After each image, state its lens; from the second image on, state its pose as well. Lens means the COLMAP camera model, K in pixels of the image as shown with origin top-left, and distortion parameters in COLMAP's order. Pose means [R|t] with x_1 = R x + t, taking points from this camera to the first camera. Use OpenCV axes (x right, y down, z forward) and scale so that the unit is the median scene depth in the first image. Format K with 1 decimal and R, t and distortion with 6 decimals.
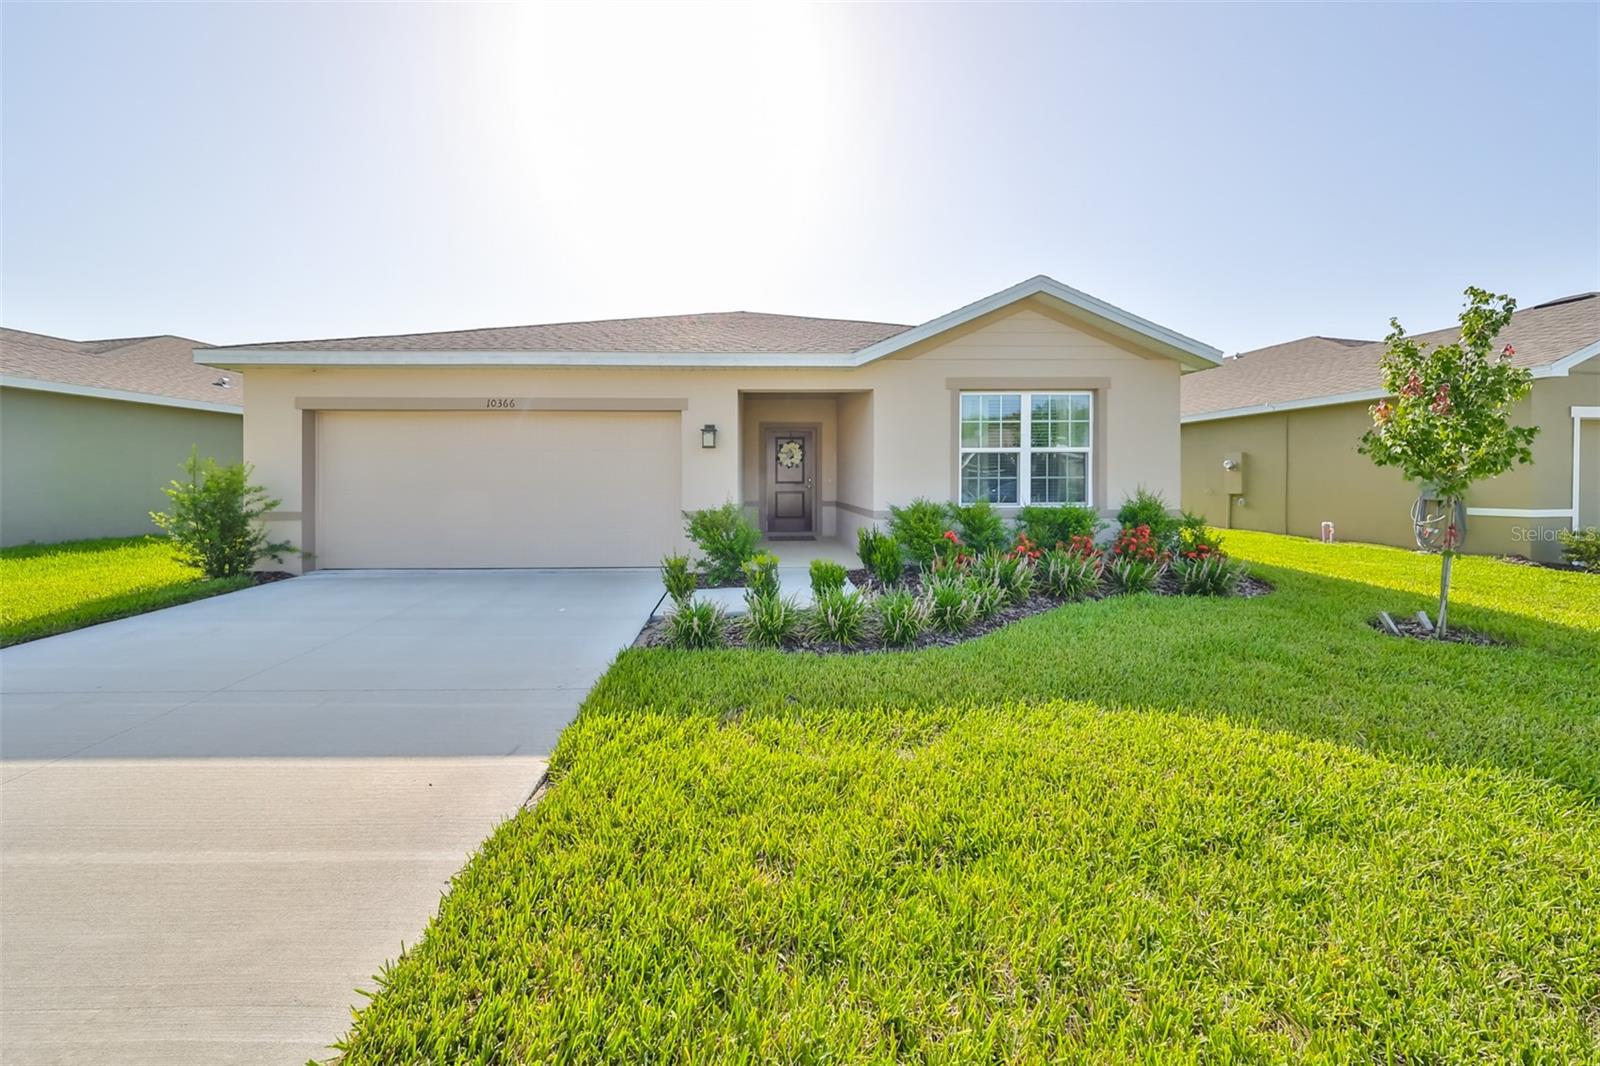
lens RADIAL K [[494.6, 0, 796.4], [0, 494.6, 478.9], [0, 0, 1]] dist [0.001198, -0.000260]
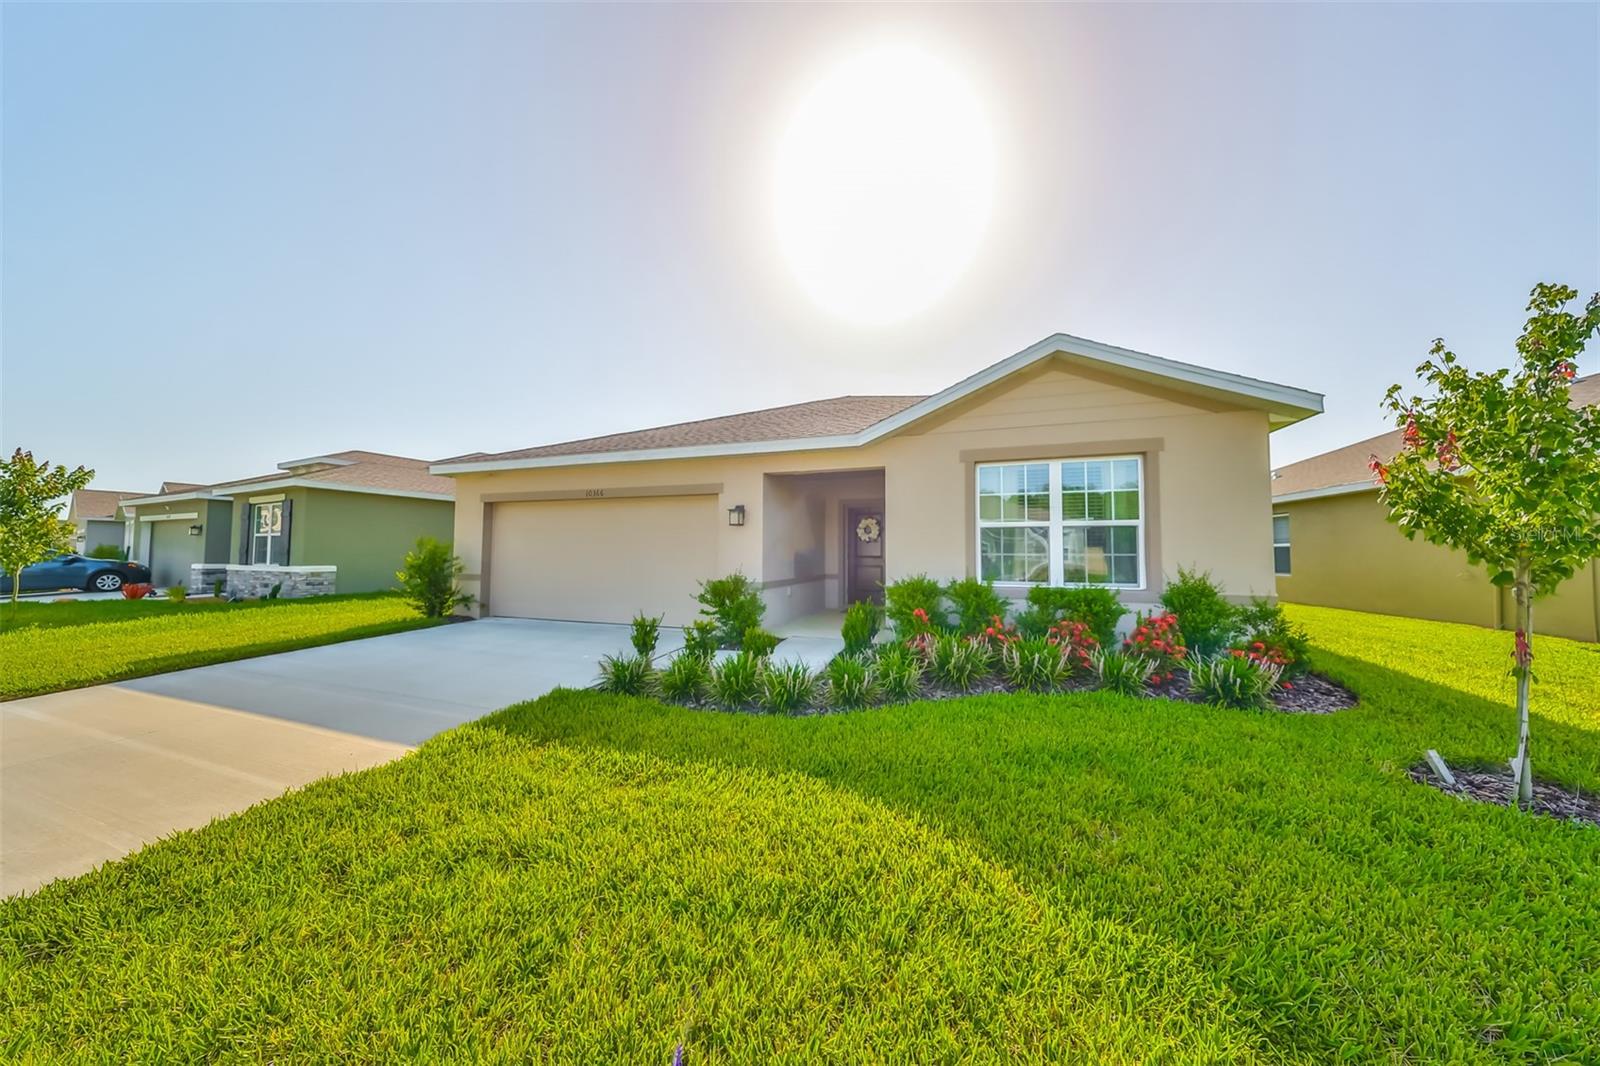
lens RADIAL K [[494.6, 0, 845.7], [0, 494.6, 530.7], [0, 0, 1]] dist [0.001198, -0.000260]
pose [[0.939162, -0.007613, -0.343390, 0.445605], [-0.007286, 0.999088, -0.042076, -0.005706], [0.343397, 0.042018, 0.938250, 0.024373]]
